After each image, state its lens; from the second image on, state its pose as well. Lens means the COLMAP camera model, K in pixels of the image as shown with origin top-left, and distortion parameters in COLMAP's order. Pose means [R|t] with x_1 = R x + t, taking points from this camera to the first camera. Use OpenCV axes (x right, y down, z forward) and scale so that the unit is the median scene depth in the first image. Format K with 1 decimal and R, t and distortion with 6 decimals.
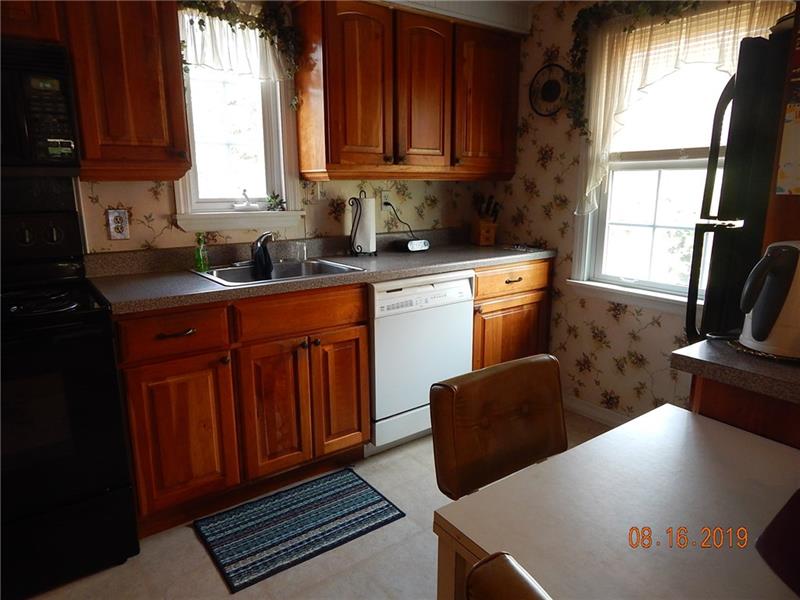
lens RADIAL K [[532.5, 0, 398.7], [0, 532.5, 303.0], [0, 0, 1]] dist [0.006455, -0.017273]
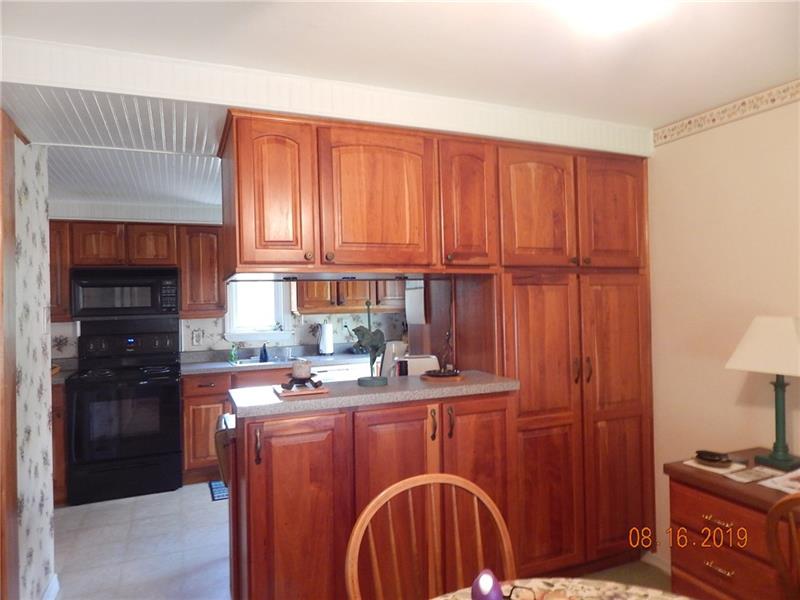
lens RADIAL K [[532.5, 0, 402.8], [0, 532.5, 297.1], [0, 0, 1]] dist [0.006455, -0.017273]
pose [[0.971613, -0.026164, -0.235124, 0.739715], [-0.029152, 0.973050, -0.228744, 0.148457], [0.234772, 0.229105, 0.944666, -0.815932]]
